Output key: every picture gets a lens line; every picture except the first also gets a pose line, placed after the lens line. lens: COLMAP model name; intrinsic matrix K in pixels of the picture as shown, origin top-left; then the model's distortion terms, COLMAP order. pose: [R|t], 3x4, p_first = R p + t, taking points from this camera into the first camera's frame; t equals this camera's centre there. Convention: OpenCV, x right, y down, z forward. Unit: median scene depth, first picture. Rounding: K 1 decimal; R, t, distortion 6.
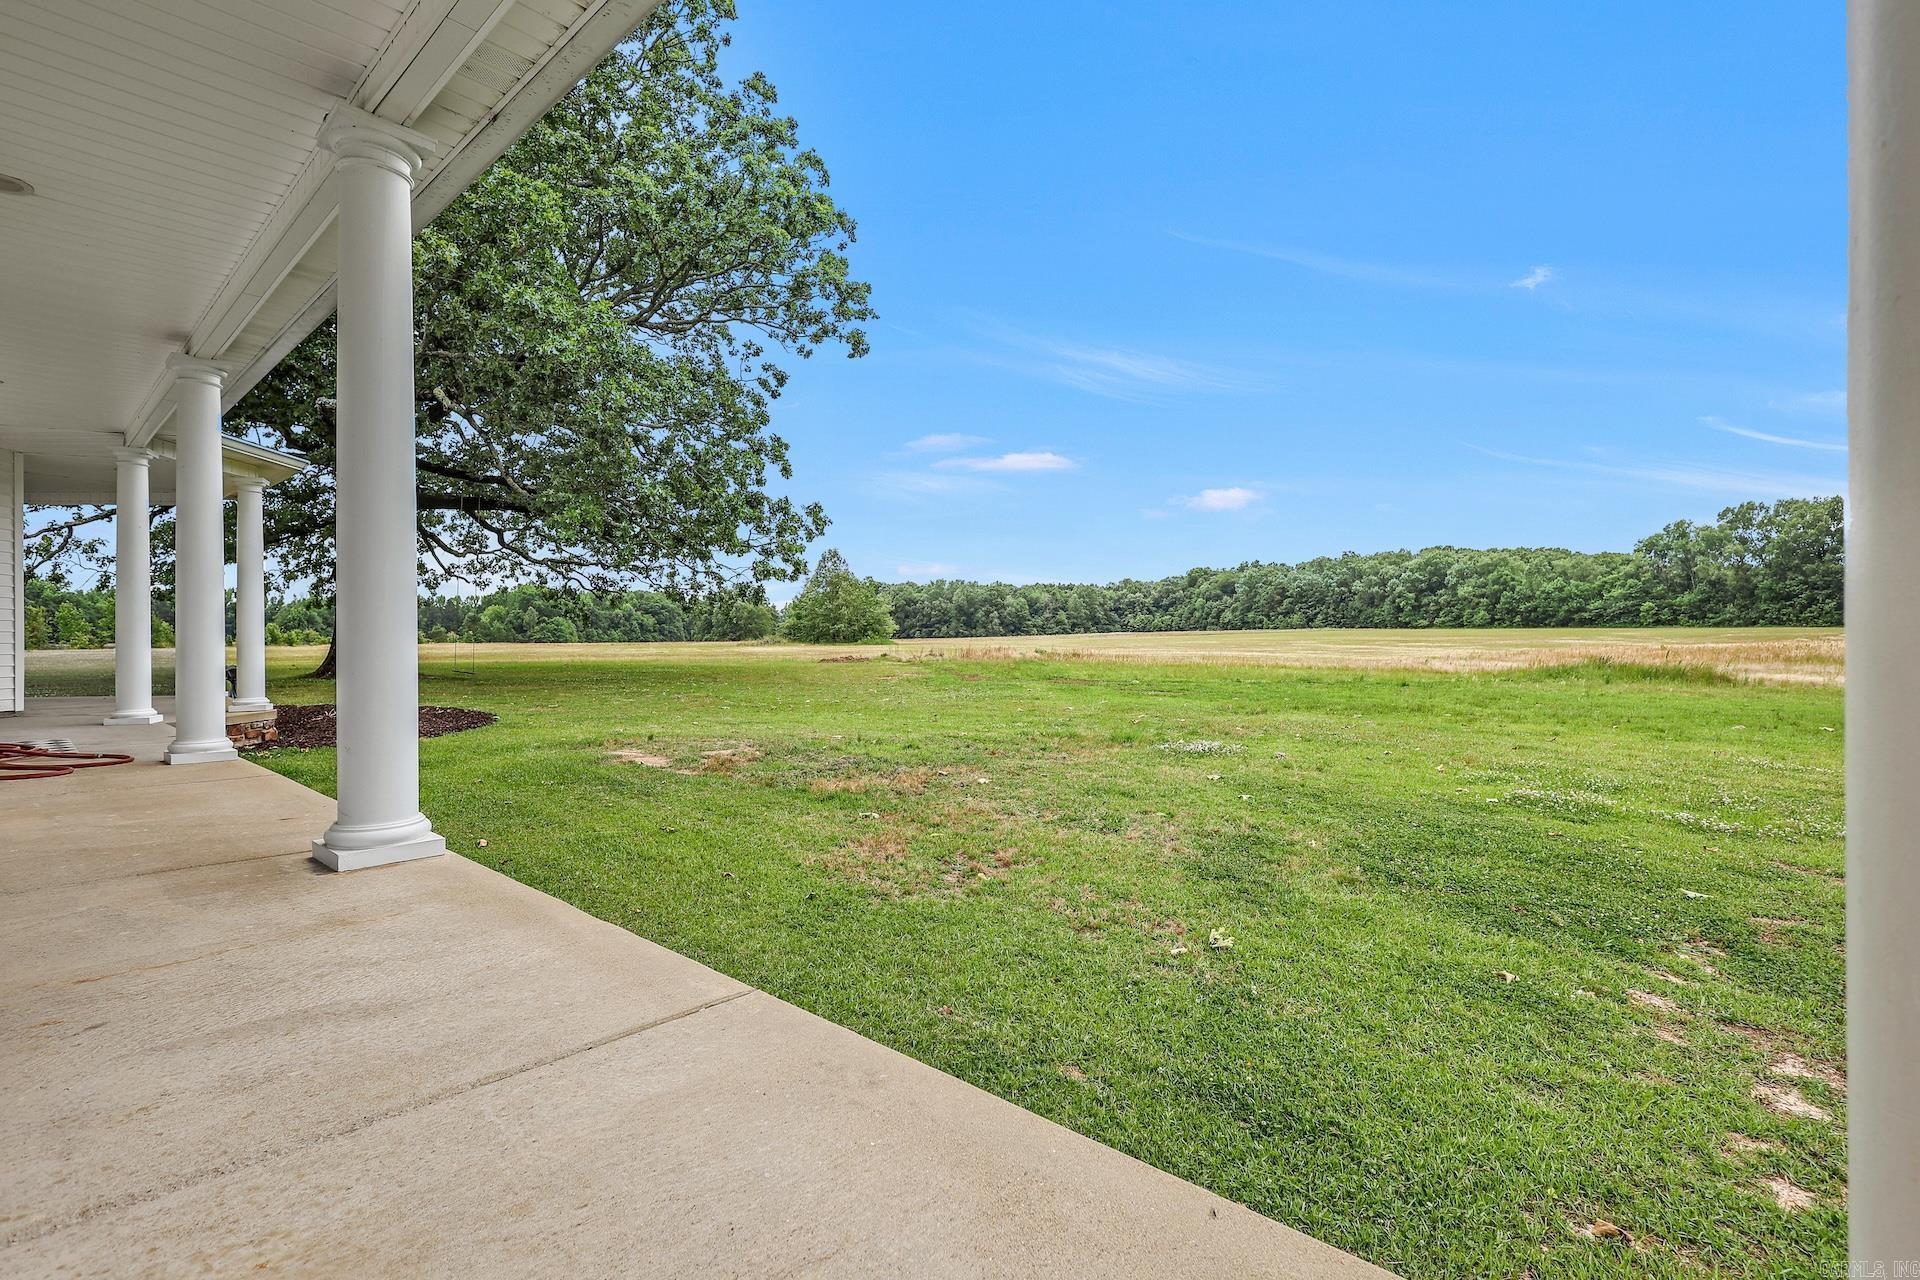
lens RADIAL K [[908.9, 0, 957.3], [0, 908.9, 635.3], [0, 0, 1]] dist [-0.004099, 0.001705]
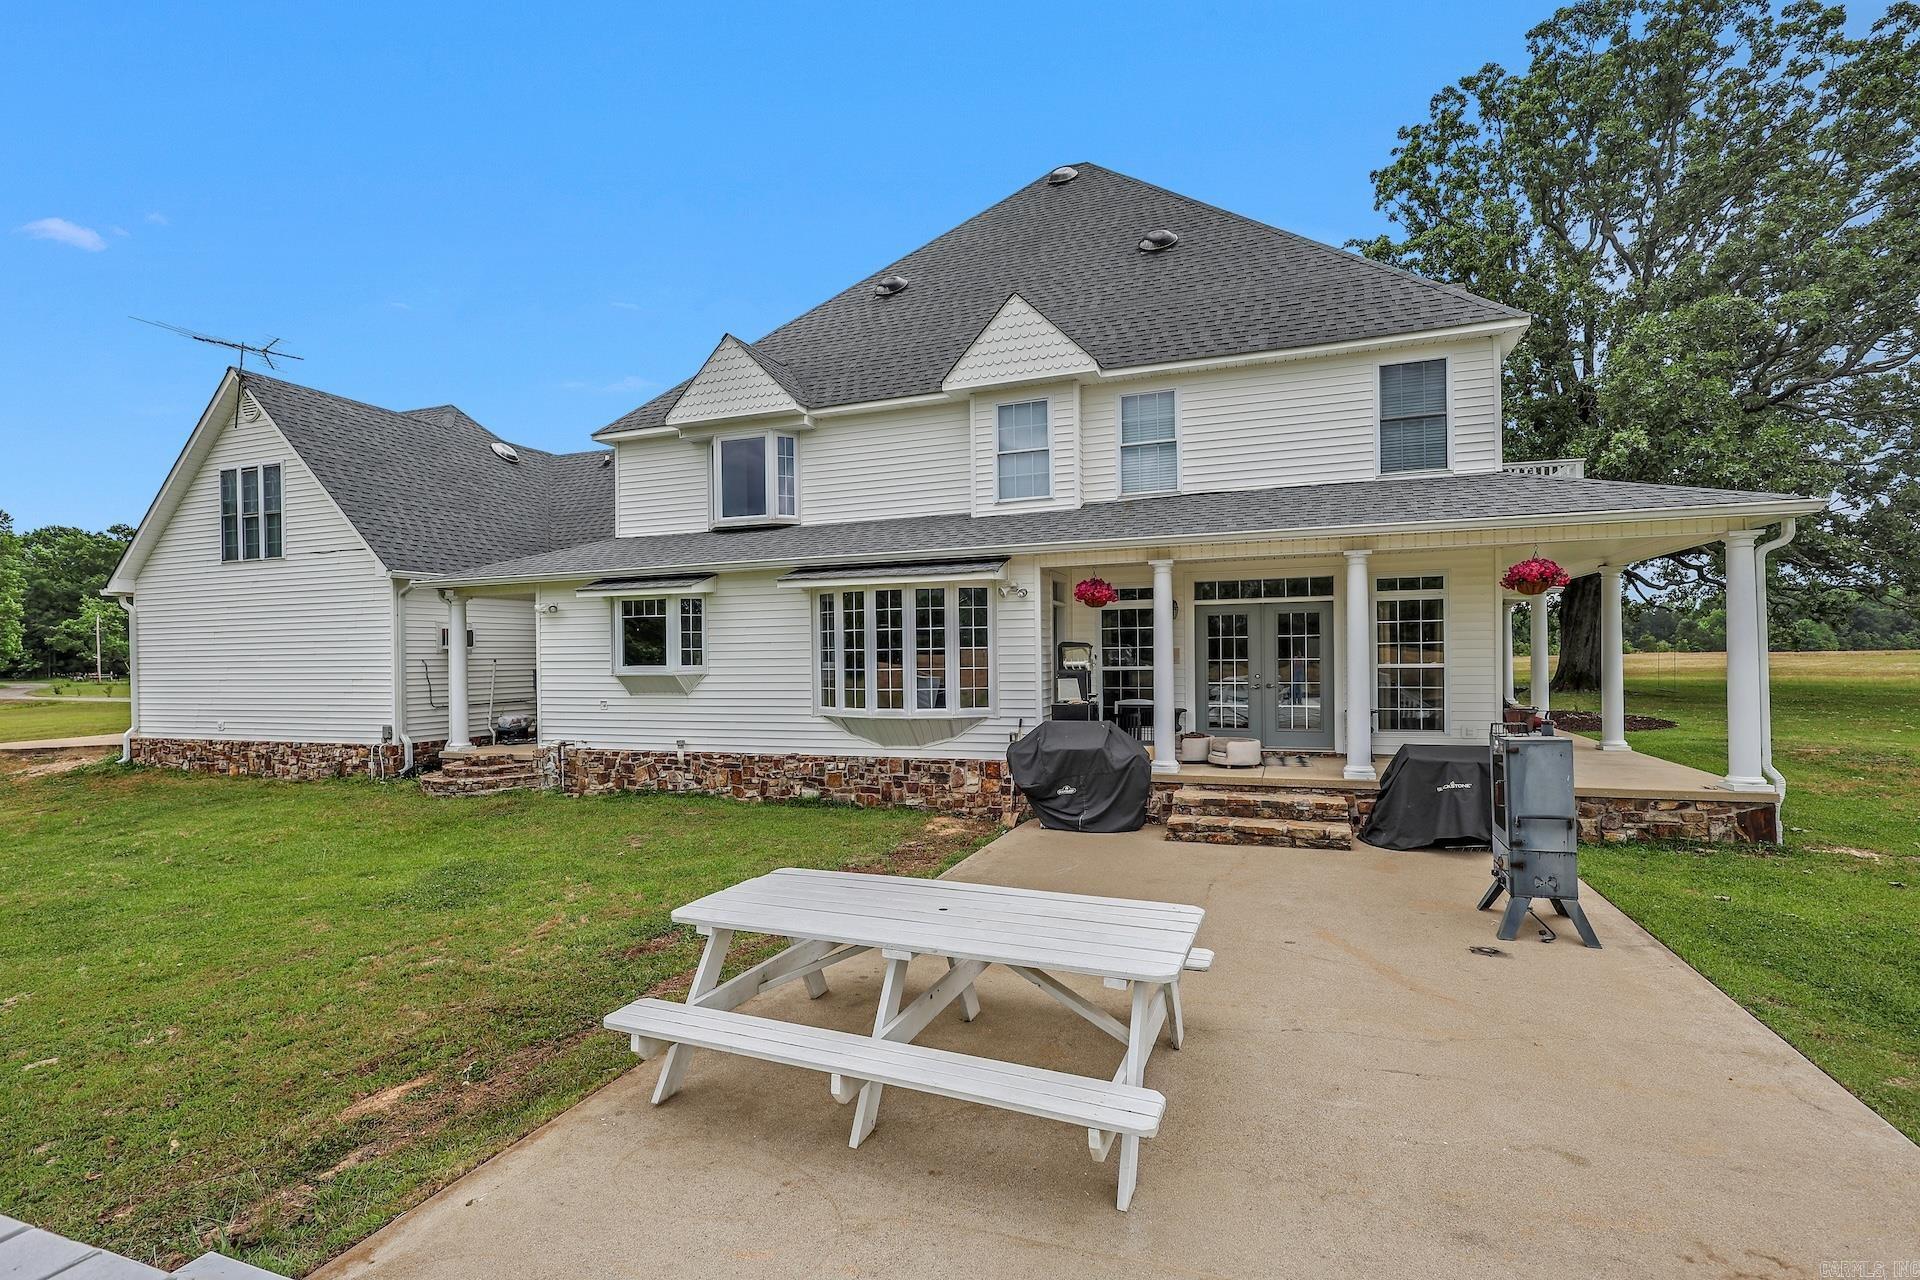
lens RADIAL K [[908.9, 0, 950.6], [0, 908.9, 650.8], [0, 0, 1]] dist [-0.004099, 0.001705]
pose [[0.385834, -0.007597, -0.922537, 0.164313], [0.015188, 0.999883, -0.001882, -0.019226], [0.922443, -0.013285, 0.385904, -0.274877]]
